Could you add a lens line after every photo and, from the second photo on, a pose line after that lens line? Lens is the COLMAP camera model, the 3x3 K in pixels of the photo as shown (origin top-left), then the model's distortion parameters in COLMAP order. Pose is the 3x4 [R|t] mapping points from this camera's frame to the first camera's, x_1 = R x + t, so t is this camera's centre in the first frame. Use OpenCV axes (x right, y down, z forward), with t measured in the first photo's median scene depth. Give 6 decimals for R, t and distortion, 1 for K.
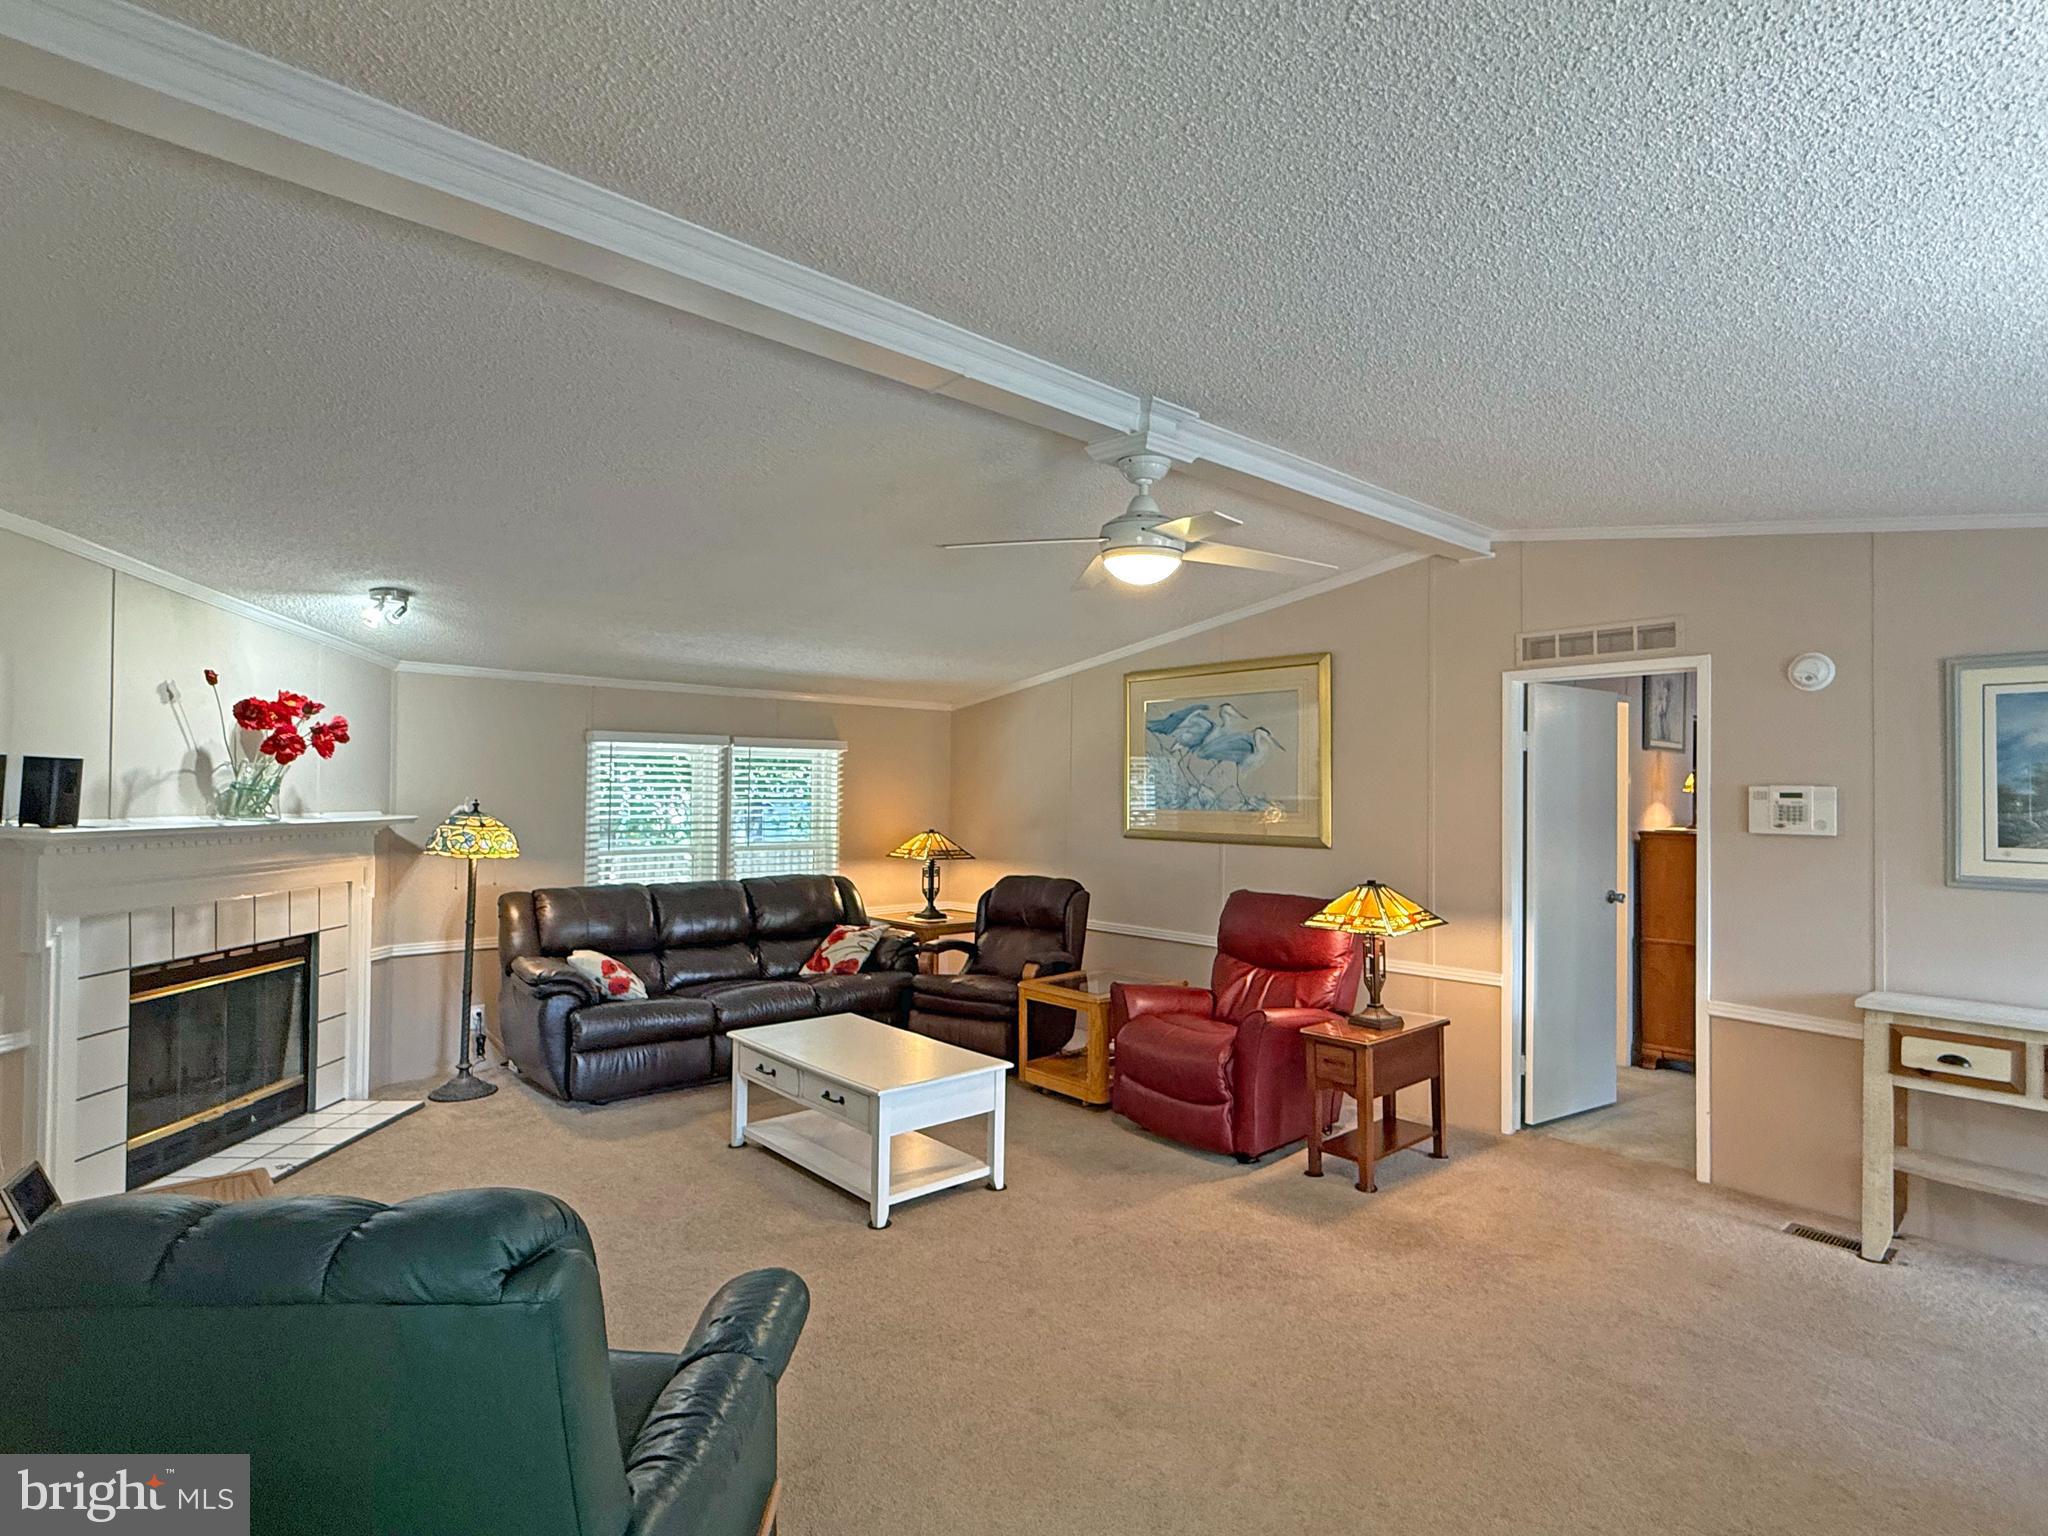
lens RADIAL K [[1057.3, 0, 1024.0], [0, 1057.3, 768.0], [0, 0, 1]] dist [0.006638, 0.000518]
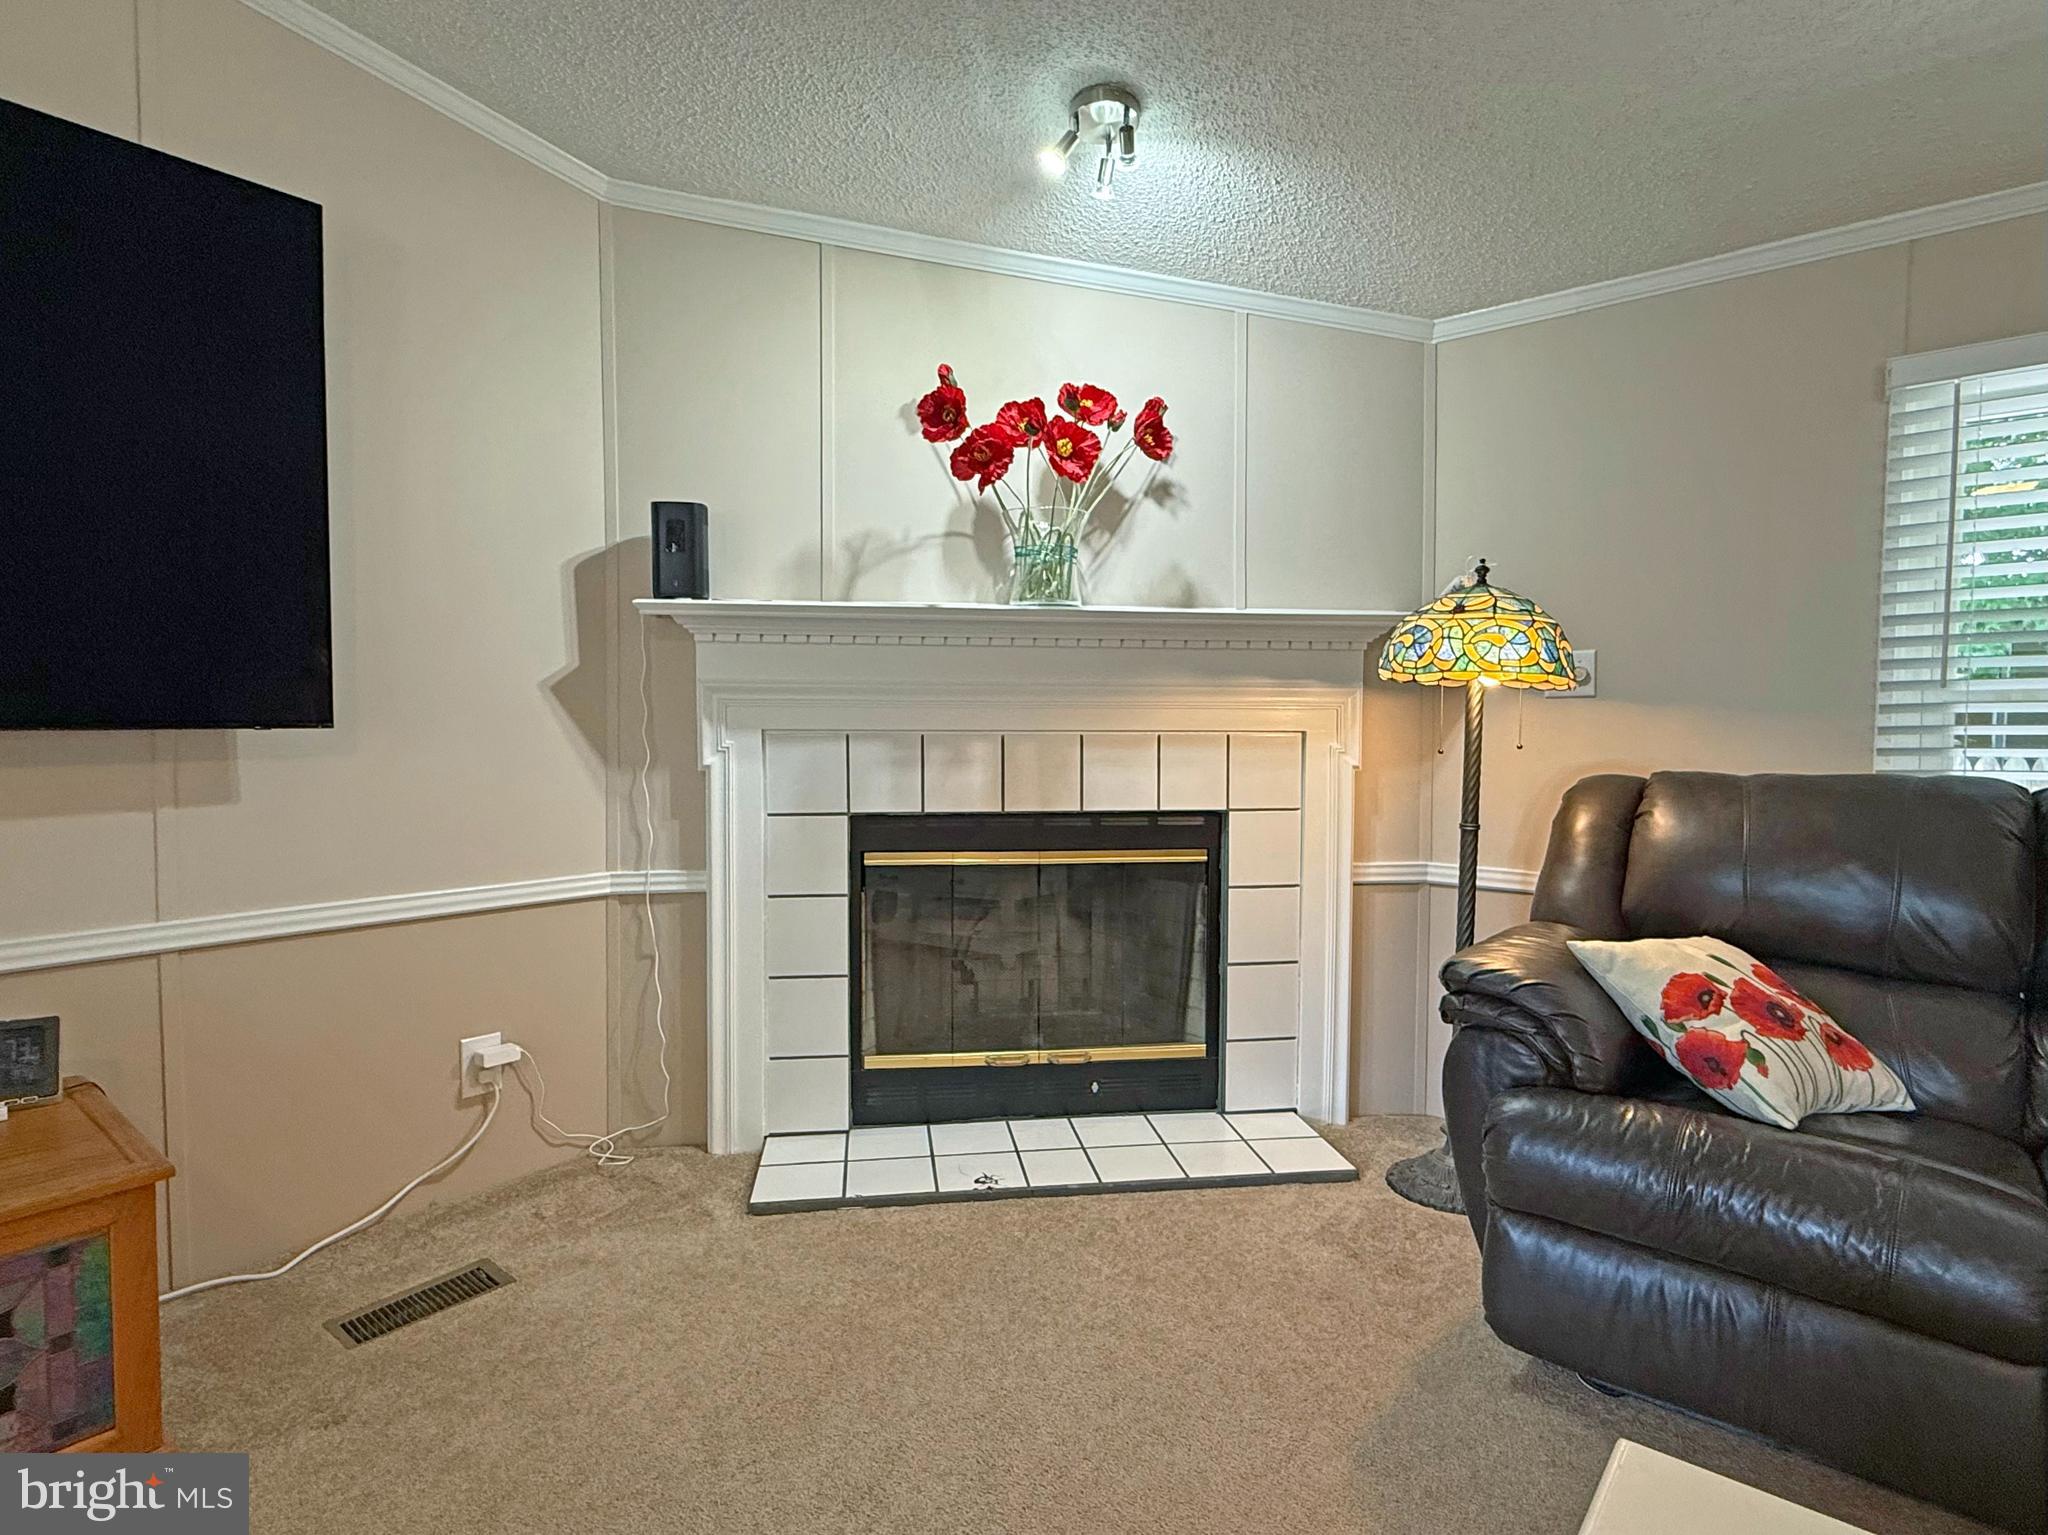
lens RADIAL K [[1093.5, 0, 1024.0], [0, 1093.5, 767.5], [0, 0, 1]] dist [-0.002945, -0.000938]
pose [[0.138222, 0.033018, -0.989851, -0.090201], [0.022064, 0.999093, 0.036407, 0.110804], [0.990156, -0.026872, 0.137368, 0.838909]]
